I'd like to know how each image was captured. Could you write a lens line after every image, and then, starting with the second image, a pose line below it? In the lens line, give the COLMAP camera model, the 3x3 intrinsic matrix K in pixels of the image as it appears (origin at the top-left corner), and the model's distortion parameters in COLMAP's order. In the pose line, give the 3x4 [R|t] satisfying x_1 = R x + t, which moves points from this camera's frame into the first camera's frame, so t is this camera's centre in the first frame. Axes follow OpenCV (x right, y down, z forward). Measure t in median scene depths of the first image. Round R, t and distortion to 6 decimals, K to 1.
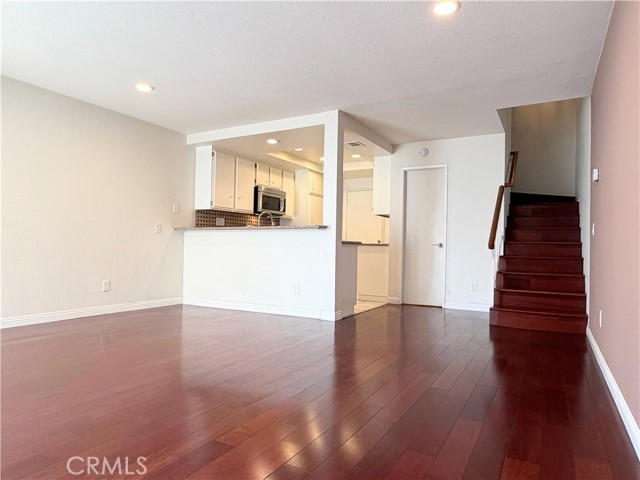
lens RADIAL K [[413.8, 0, 327.5], [0, 413.8, 240.8], [0, 0, 1]] dist [0.003777, 0.001051]
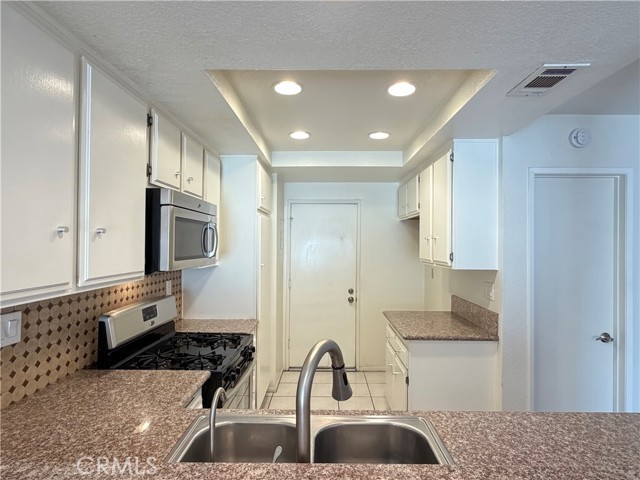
lens RADIAL K [[347.4, 0, 320.0], [0, 347.4, 240.0], [0, 0, 1]] dist [0.001937, -0.000101]
pose [[0.886811, -0.006594, 0.462086, -0.177654], [0.000690, 0.999916, 0.012946, -0.094674], [-0.462132, -0.011162, 0.886741, 0.701631]]
